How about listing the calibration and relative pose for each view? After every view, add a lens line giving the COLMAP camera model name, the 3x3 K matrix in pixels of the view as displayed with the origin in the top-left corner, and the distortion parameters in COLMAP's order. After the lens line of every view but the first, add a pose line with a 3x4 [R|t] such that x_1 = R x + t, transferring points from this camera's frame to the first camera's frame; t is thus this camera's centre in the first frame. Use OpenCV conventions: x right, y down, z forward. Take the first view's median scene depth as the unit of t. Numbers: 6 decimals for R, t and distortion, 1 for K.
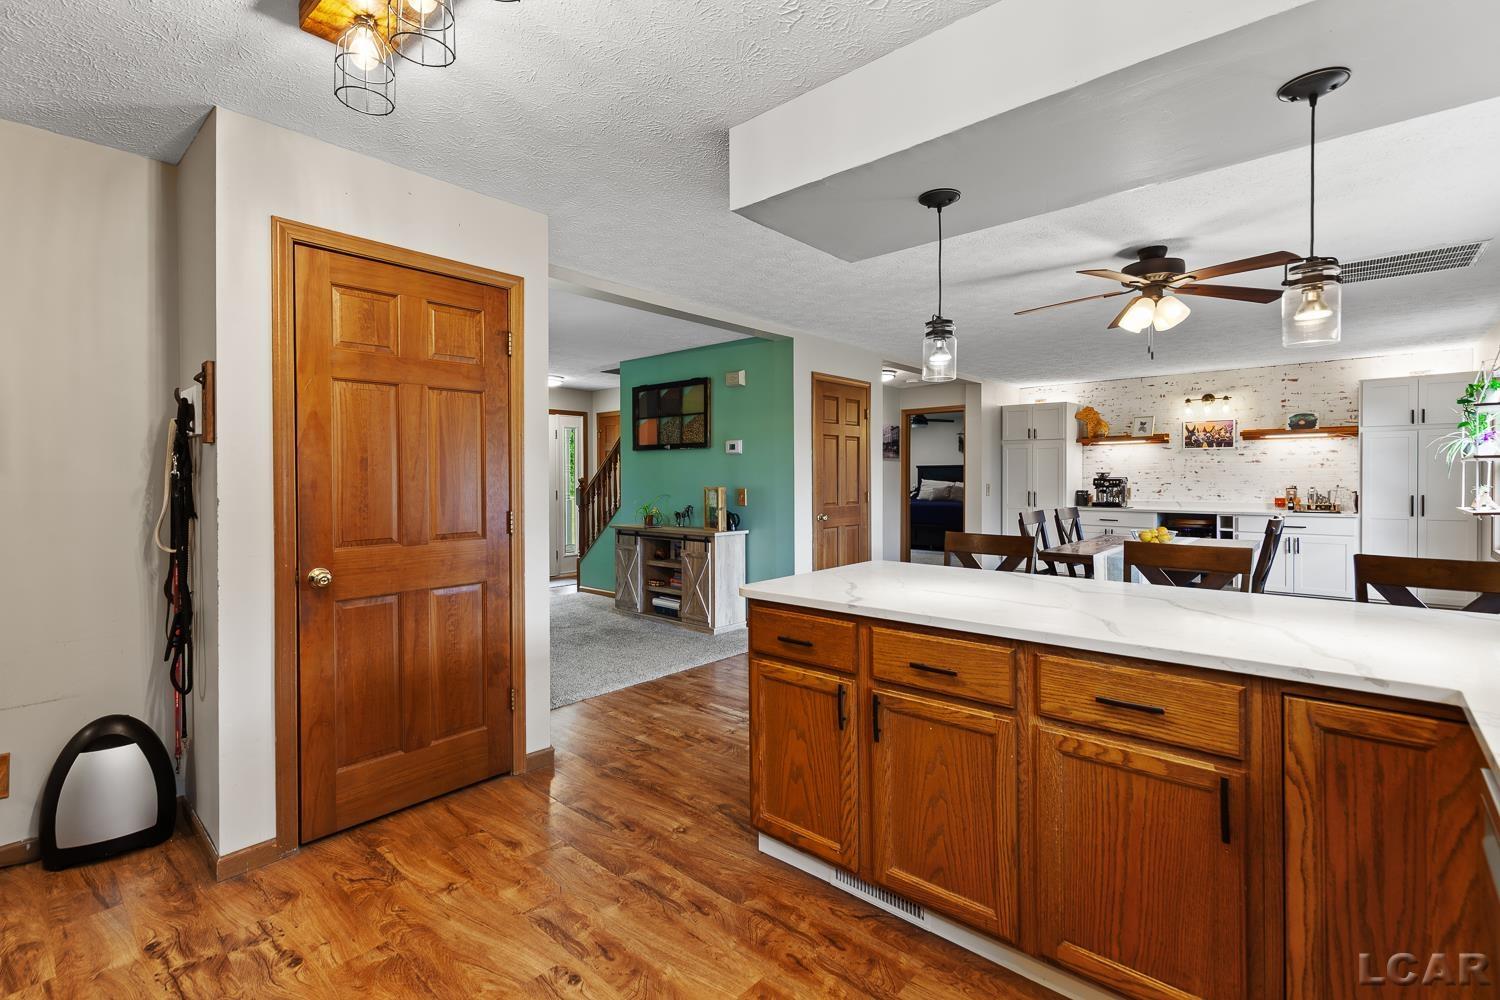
lens RADIAL K [[681.1, 0, 750.0], [0, 681.1, 485.8], [0, 0, 1]] dist [0.011959, 0.000410]
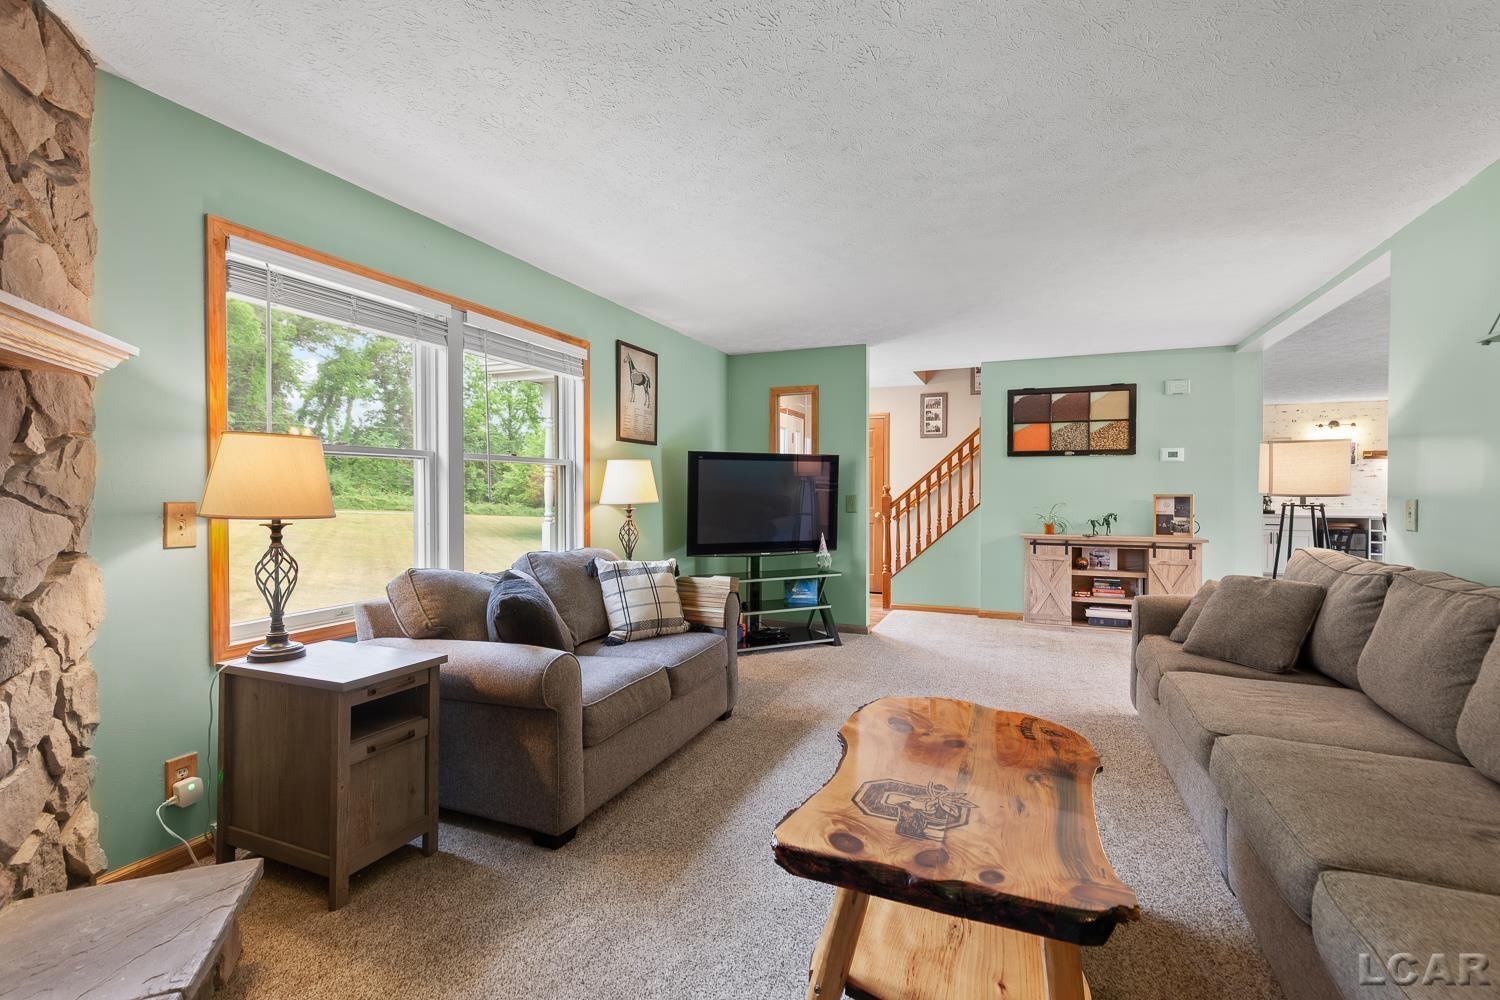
lens RADIAL K [[672.6, 0, 750.0], [0, 672.6, 500.0], [0, 0, 1]] dist [-0.000688, -0.000552]
pose [[0.944000, 0.000312, 0.329946, -0.901079], [-0.001502, 0.999993, 0.003353, 0.007351], [-0.329943, -0.003660, 0.943994, 0.255998]]
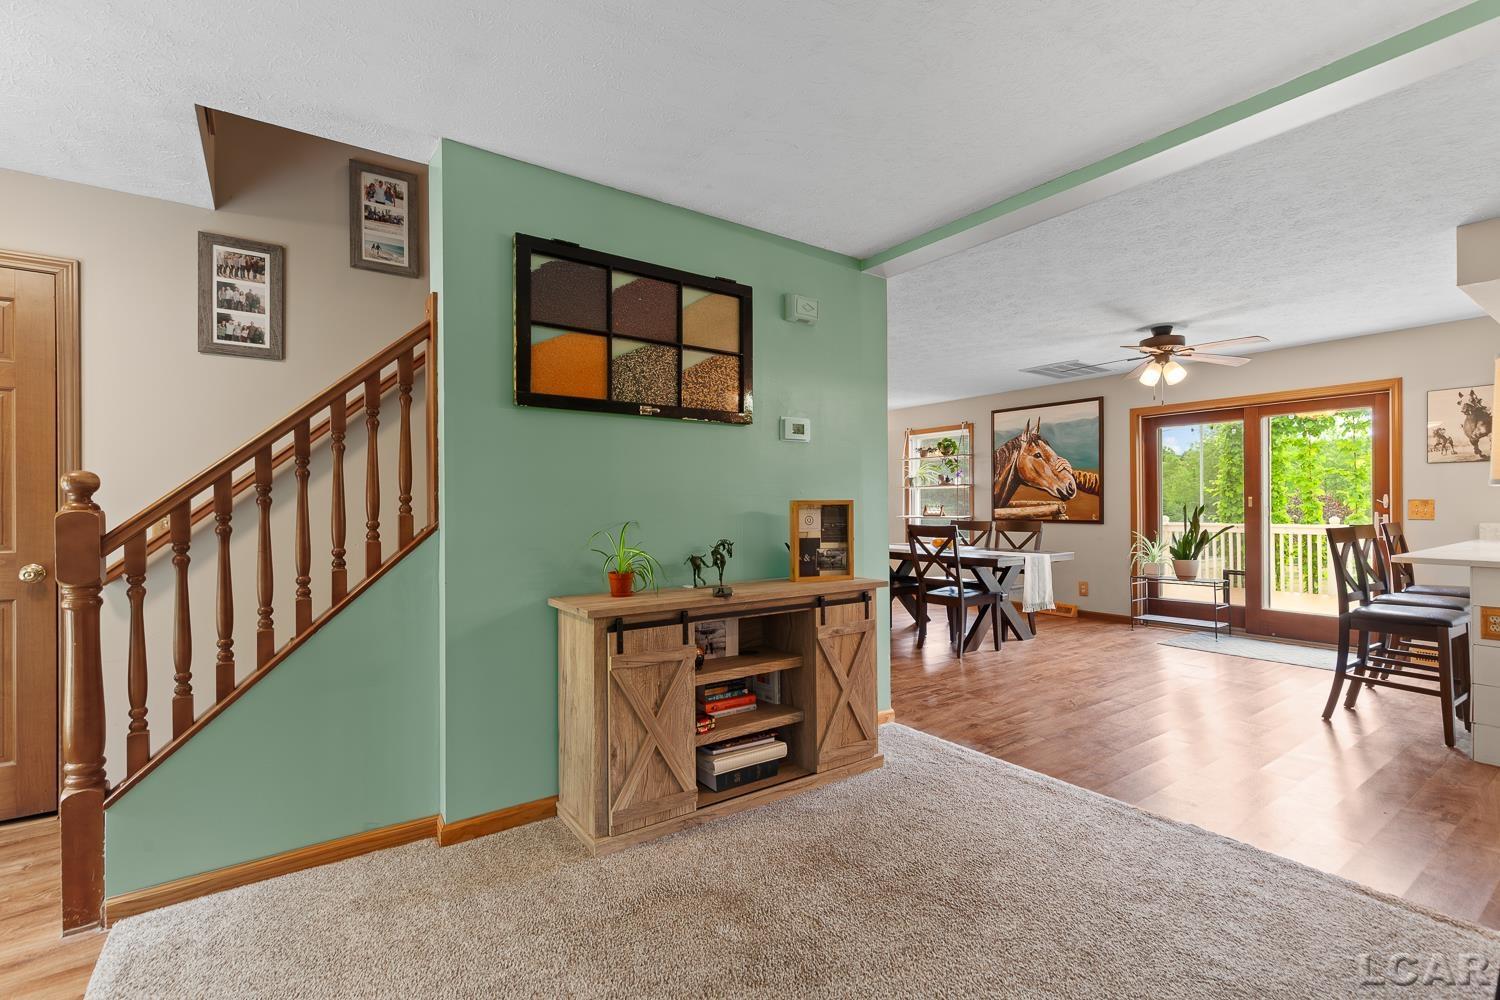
lens RADIAL K [[669.7, 0, 750.0], [0, 669.7, 500.0], [0, 0, 1]] dist [0.002058, 0.000400]
pose [[0.221559, 0.005364, 0.975132, -0.545729], [0.010834, 0.999910, -0.007962, 0.004850], [-0.975087, 0.012329, 0.221481, 0.876661]]
